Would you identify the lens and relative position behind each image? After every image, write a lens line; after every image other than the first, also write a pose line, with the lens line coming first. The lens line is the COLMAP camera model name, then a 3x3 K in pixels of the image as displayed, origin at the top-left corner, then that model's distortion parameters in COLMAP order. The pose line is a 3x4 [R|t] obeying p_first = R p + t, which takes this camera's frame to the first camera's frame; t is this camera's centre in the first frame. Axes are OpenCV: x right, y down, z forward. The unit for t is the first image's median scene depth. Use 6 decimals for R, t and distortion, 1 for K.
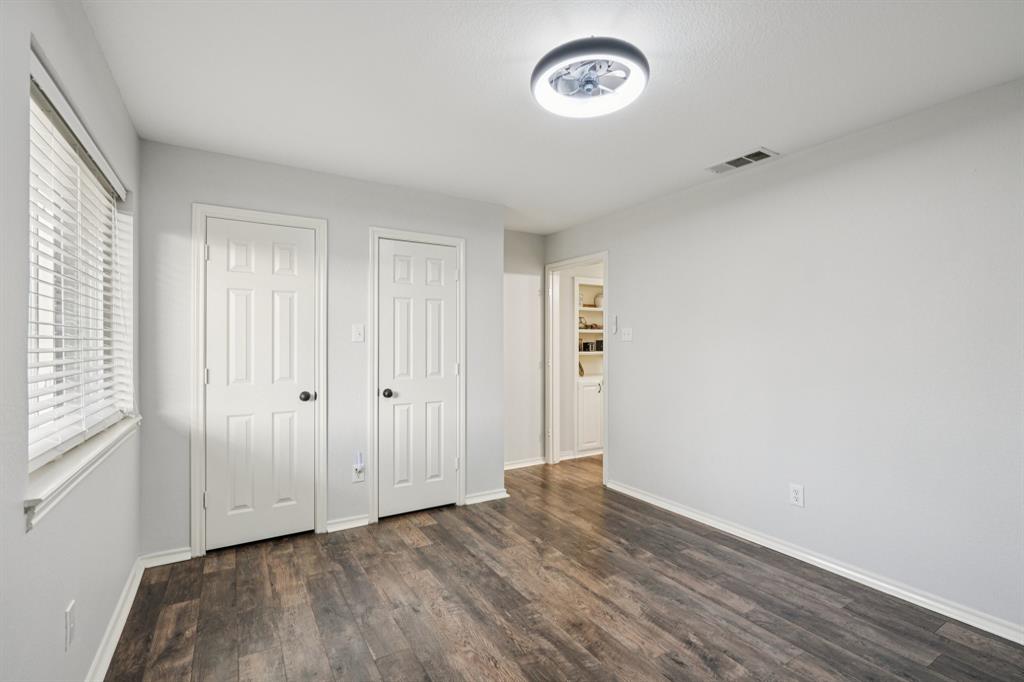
lens RADIAL K [[465.5, 0, 511.8], [0, 465.5, 340.7], [0, 0, 1]] dist [0.000255, 0.000008]
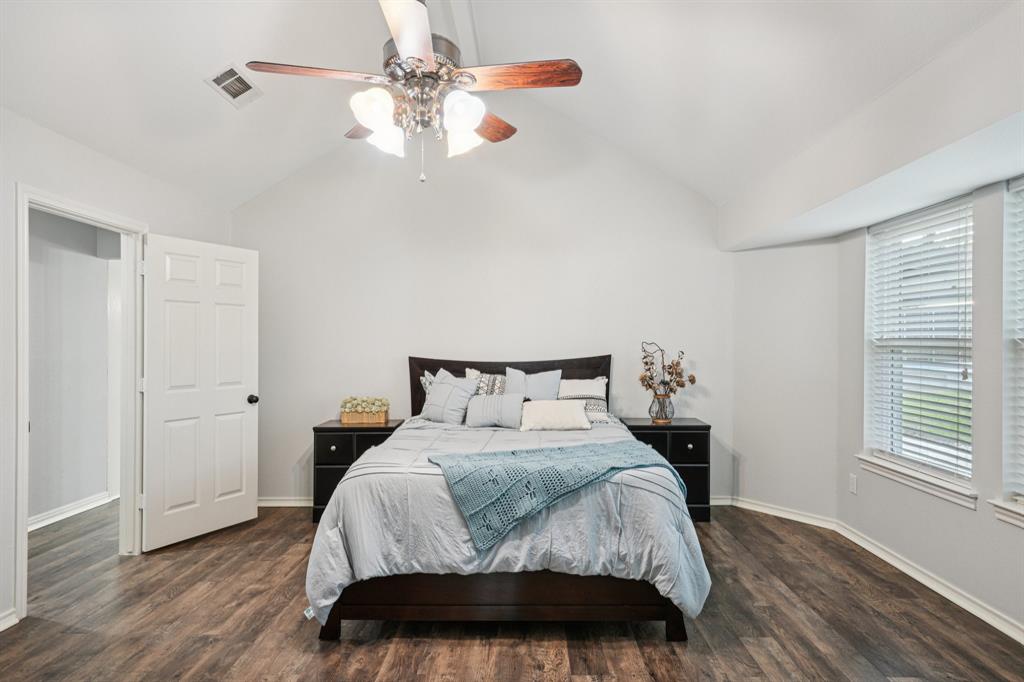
lens RADIAL K [[558.9, 0, 511.4], [0, 558.9, 341.1], [0, 0, 1]] dist [-0.002460, -0.000252]
pose [[-0.841596, -0.003486, 0.540096, -0.158537], [-0.001212, 0.999989, 0.004566, -0.020710], [-0.540106, 0.003188, -0.841591, 2.030363]]
